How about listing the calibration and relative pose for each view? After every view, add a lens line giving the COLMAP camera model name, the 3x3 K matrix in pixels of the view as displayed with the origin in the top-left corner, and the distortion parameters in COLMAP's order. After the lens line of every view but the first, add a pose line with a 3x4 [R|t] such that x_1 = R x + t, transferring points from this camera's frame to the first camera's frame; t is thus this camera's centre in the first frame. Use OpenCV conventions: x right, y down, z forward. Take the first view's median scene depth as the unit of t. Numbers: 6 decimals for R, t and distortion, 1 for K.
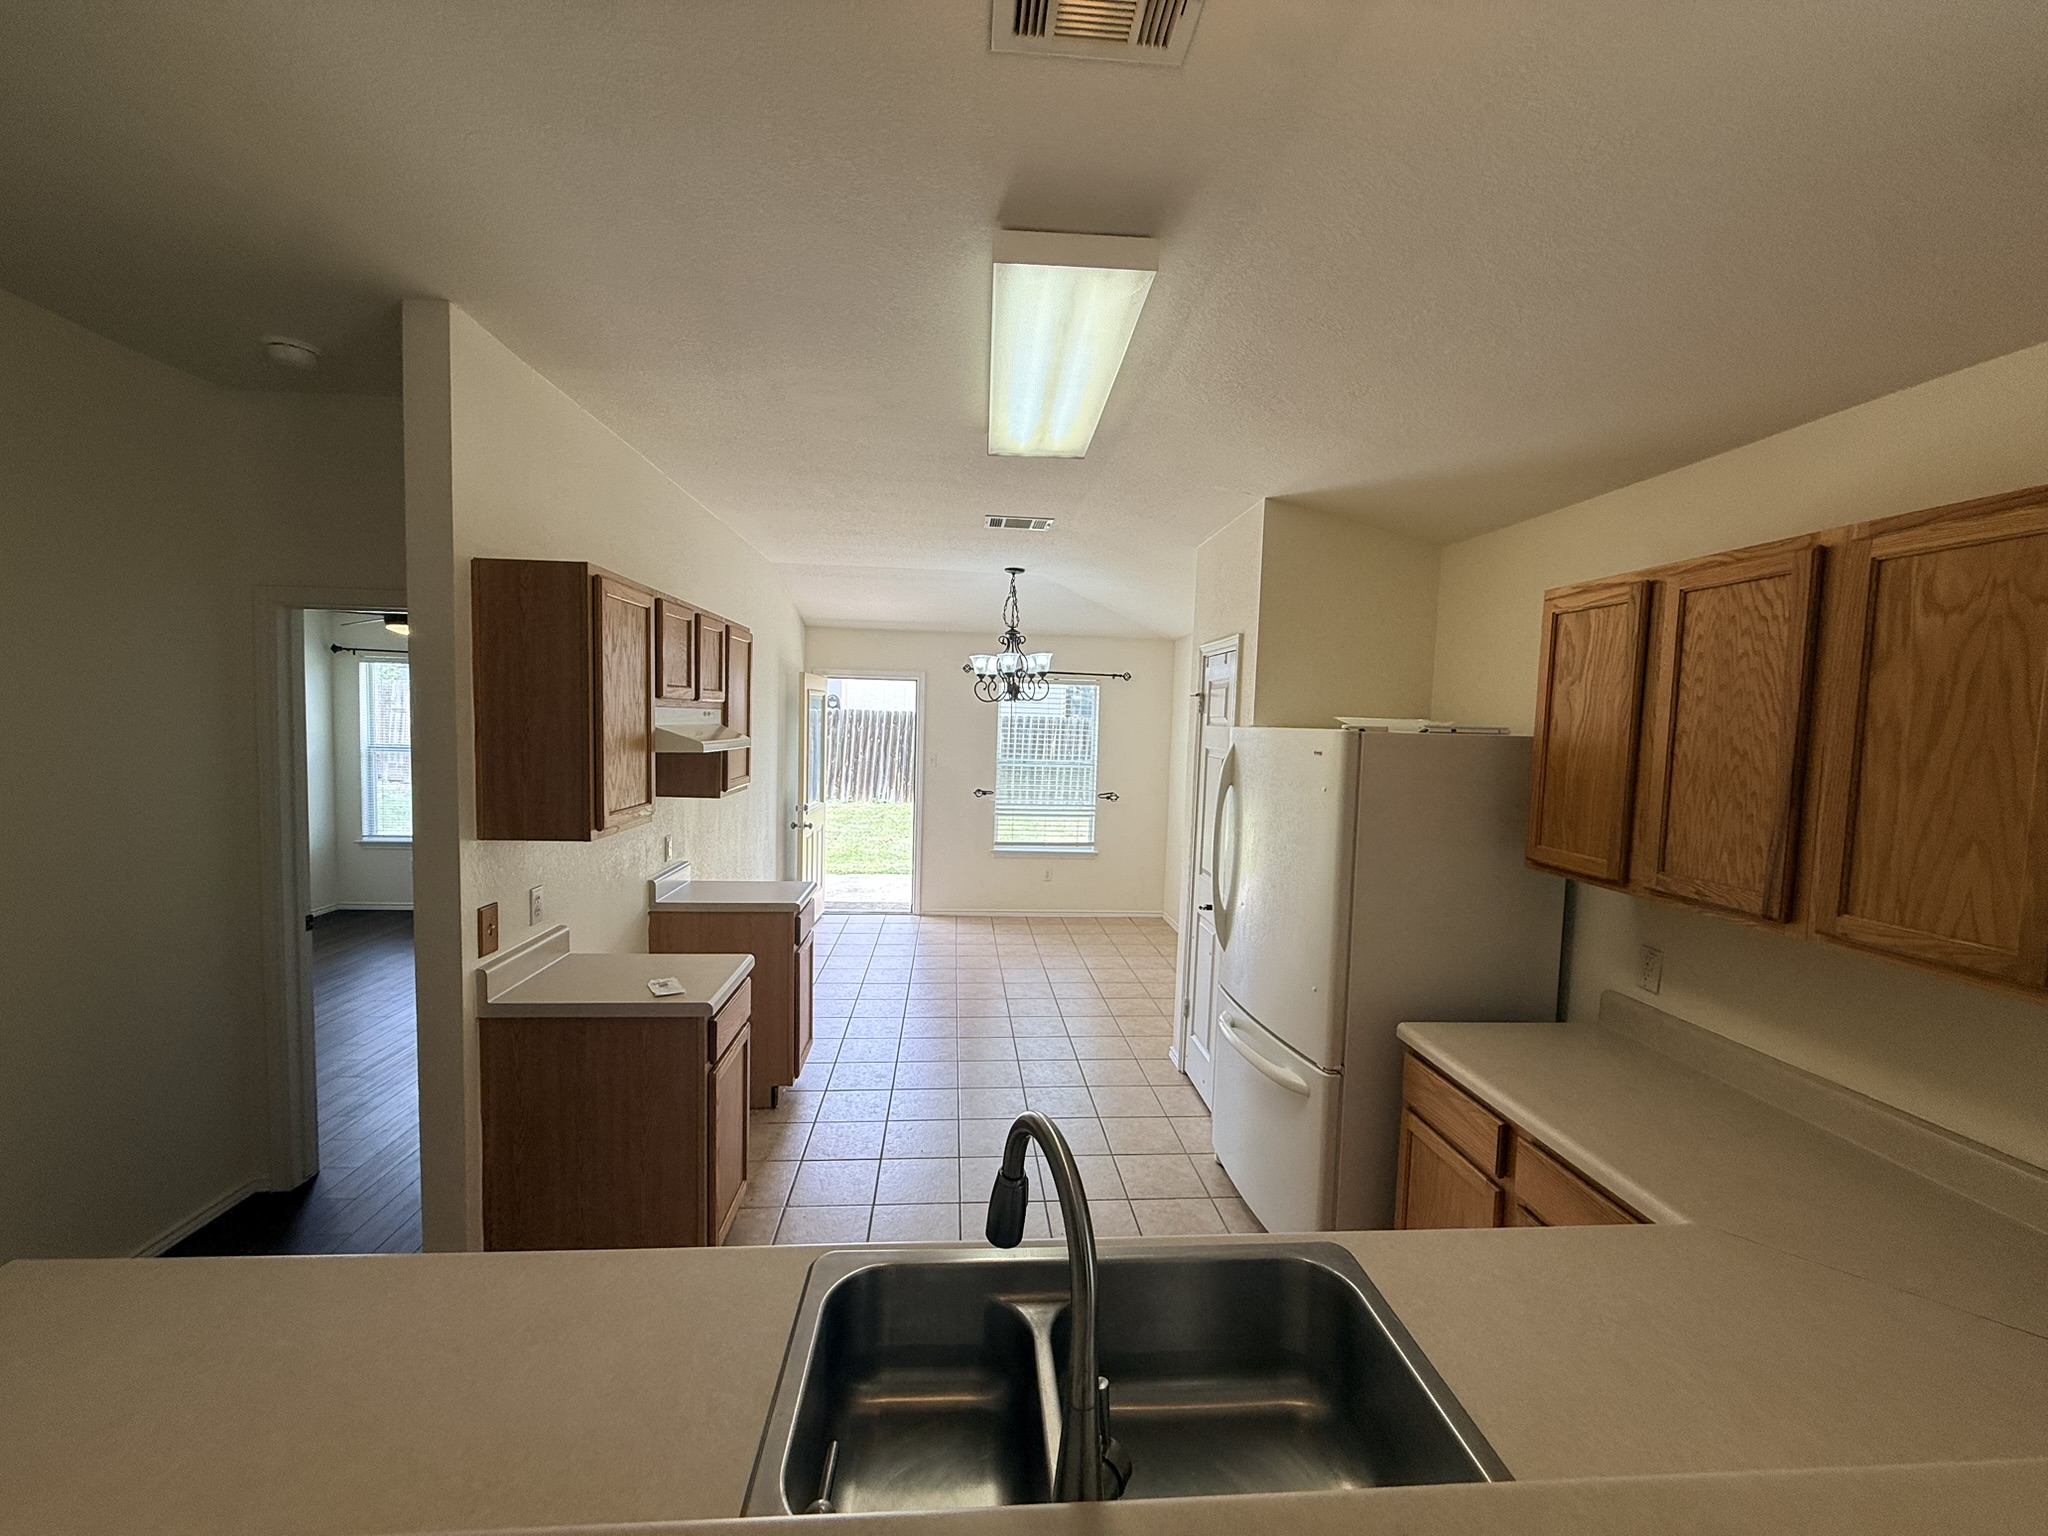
lens RADIAL K [[823.2, 0, 1018.1], [0, 823.2, 767.5], [0, 0, 1]] dist [0.003142, -0.000274]
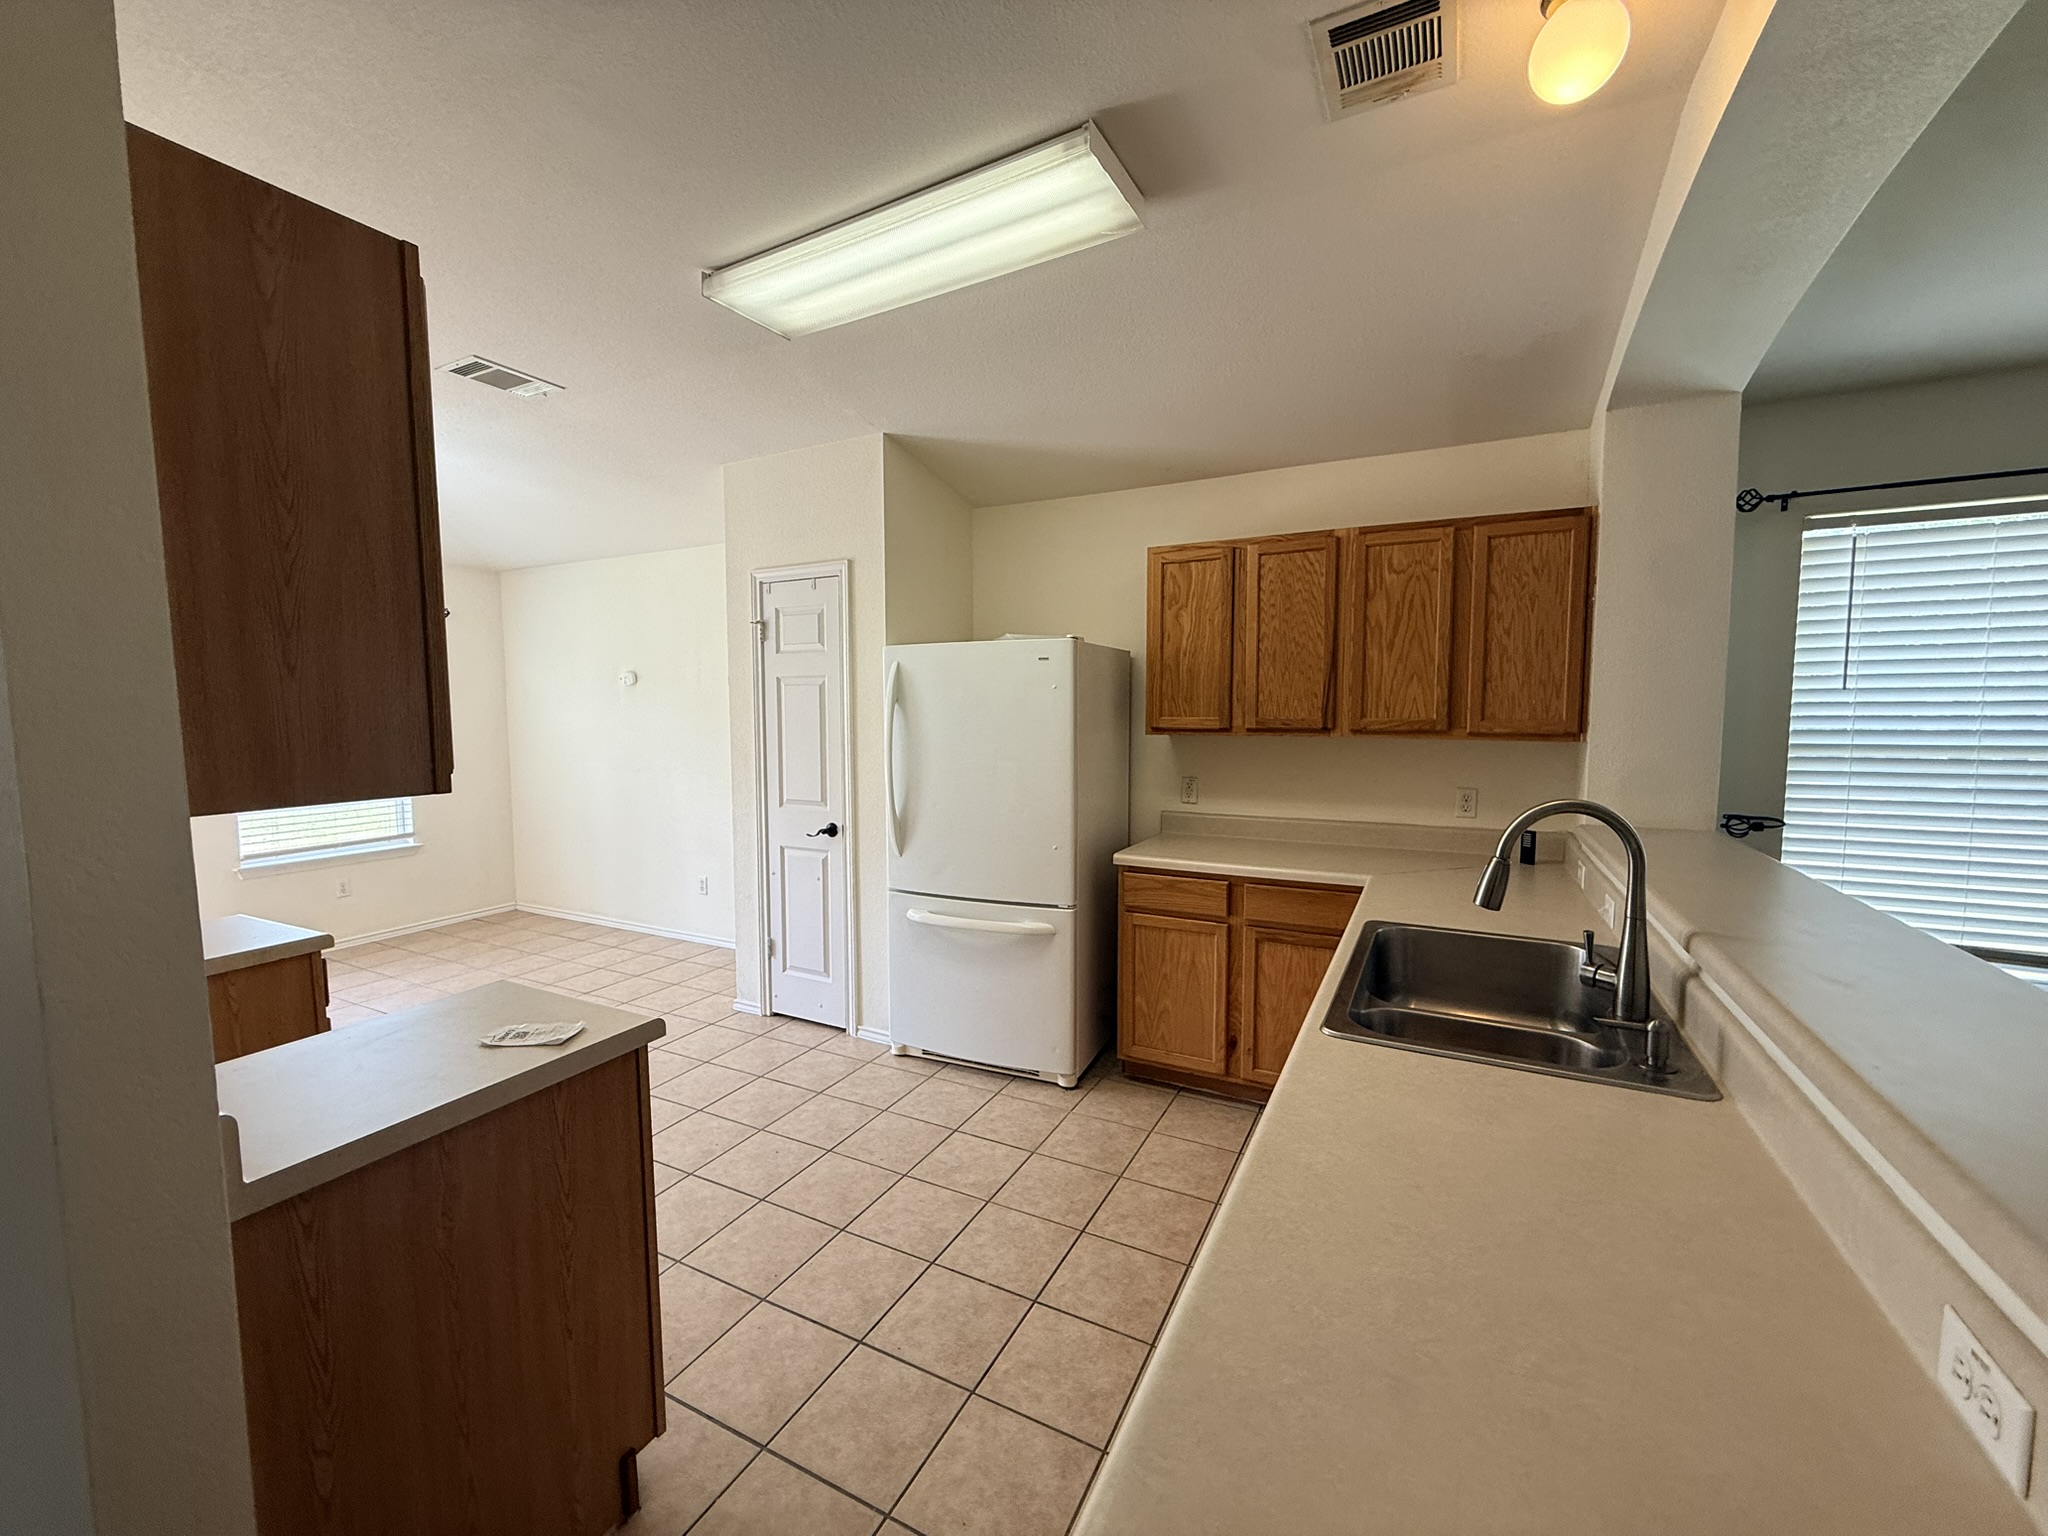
lens RADIAL K [[823.2, 0, 1023.3], [0, 823.2, 767.1], [0, 0, 1]] dist [0.003142, -0.000274]
pose [[0.527529, -0.095426, 0.844161, -0.323577], [0.070673, 0.995156, 0.068330, 0.026319], [-0.846592, 0.023614, 0.531718, 0.170862]]
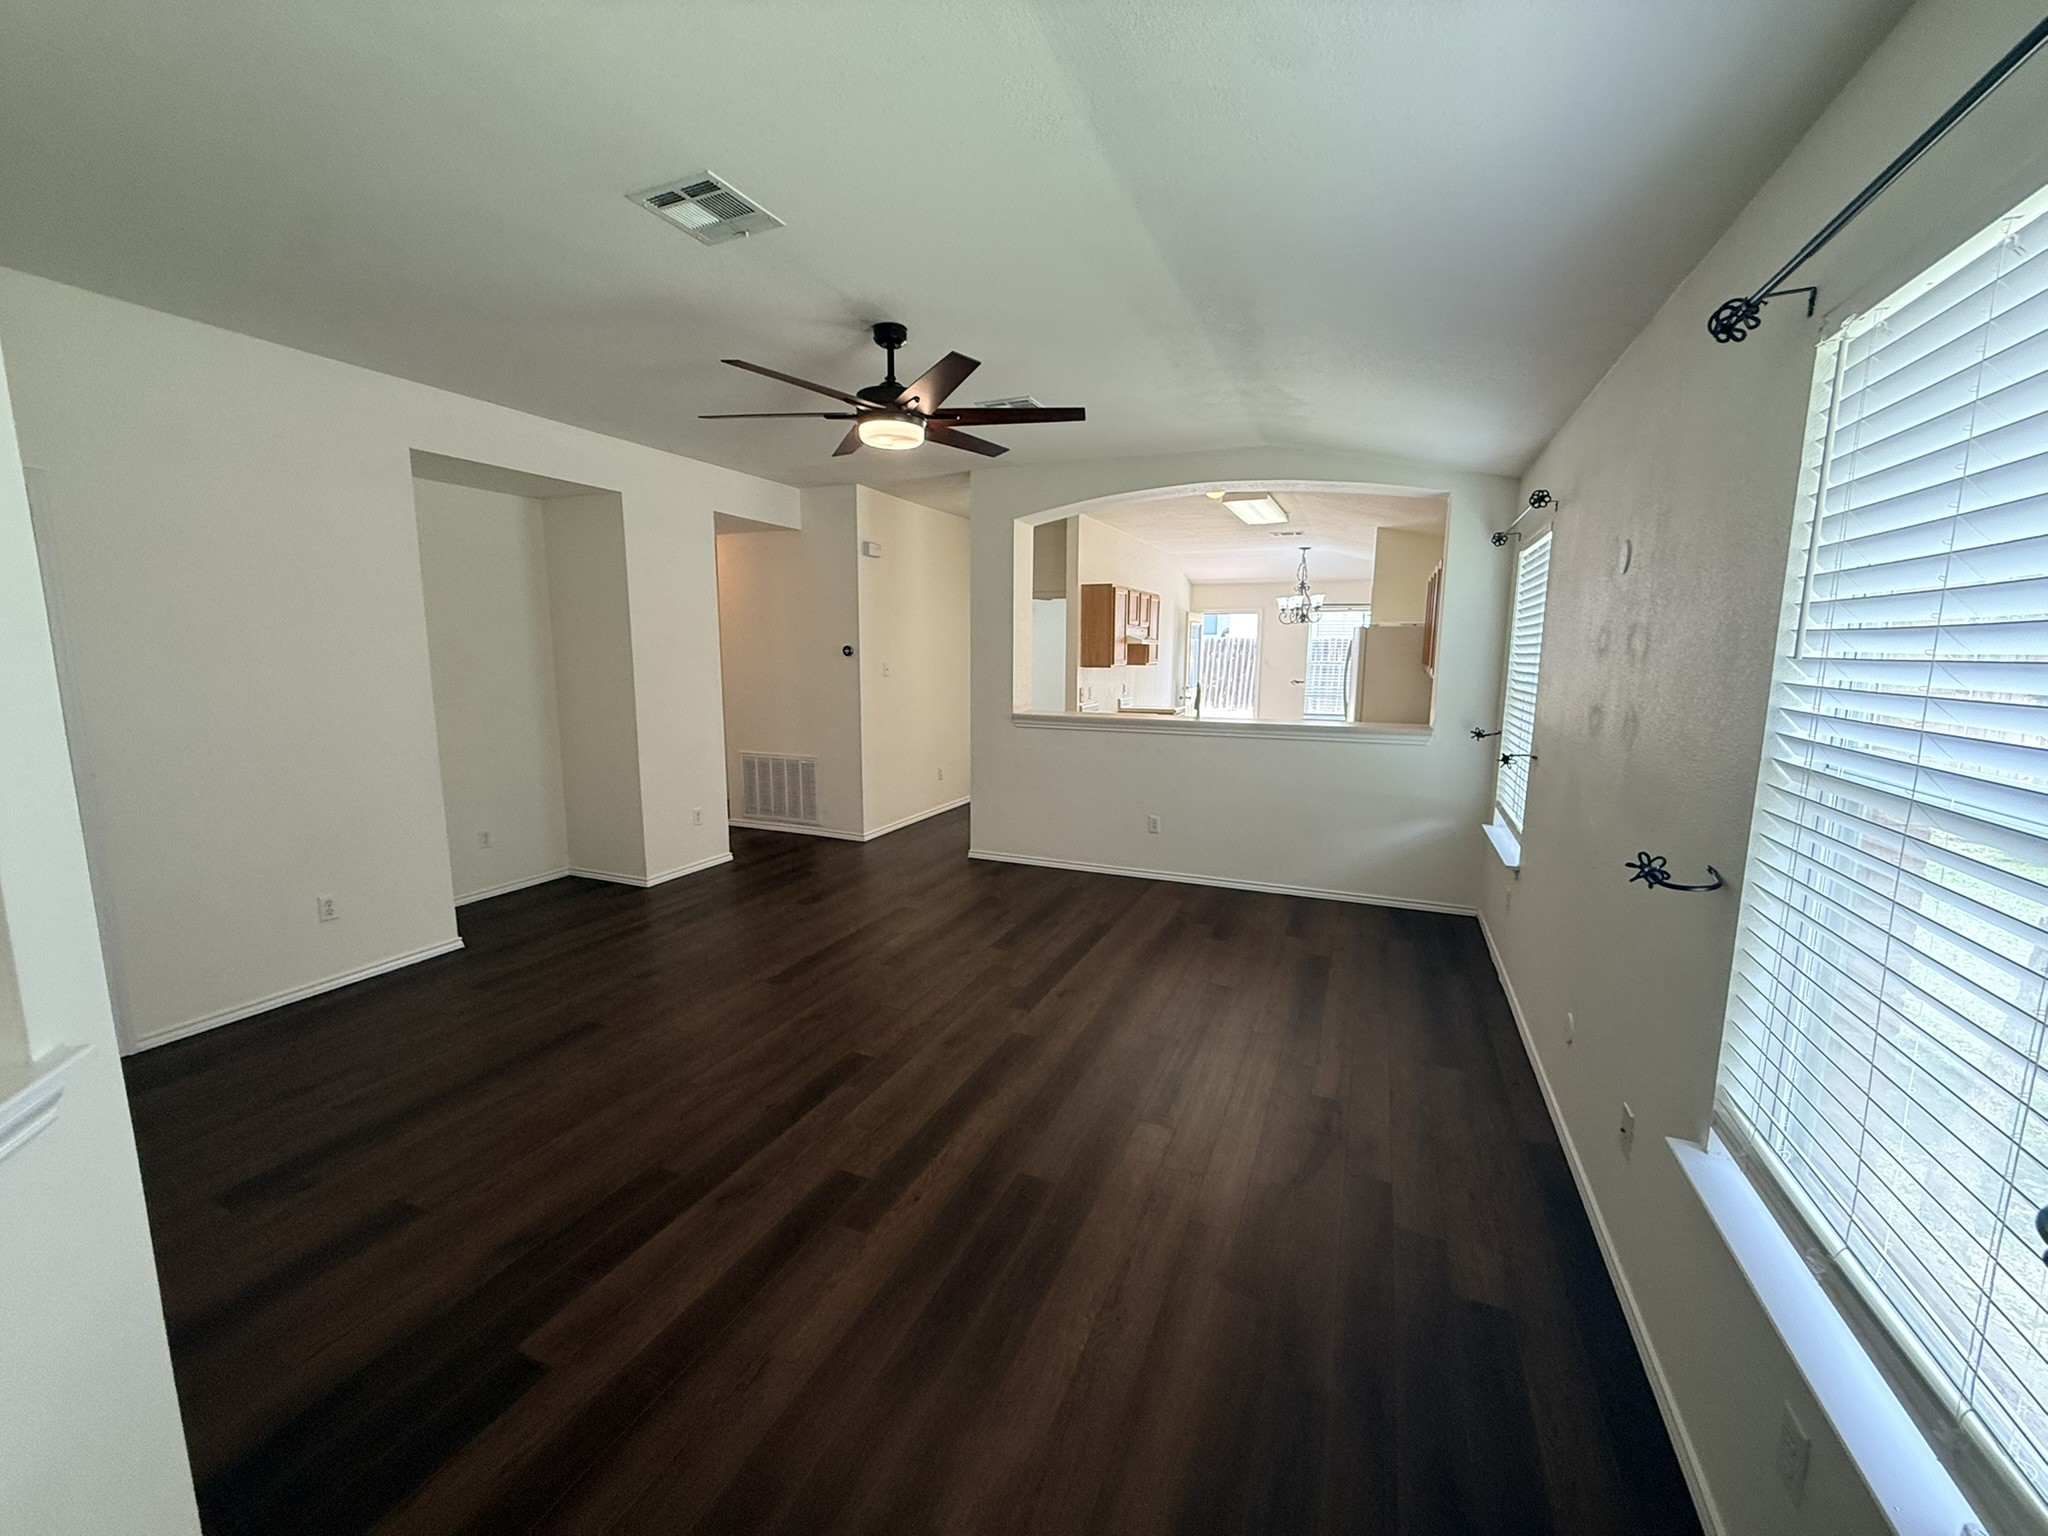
lens RADIAL K [[823.2, 0, 1014.7], [0, 823.2, 771.2], [0, 0, 1]] dist [0.003142, -0.000274]
pose [[0.883009, 0.043921, -0.467297, 0.301145], [-0.006215, 0.996619, 0.081928, 0.099384], [0.469315, -0.069439, 0.880296, -0.909497]]
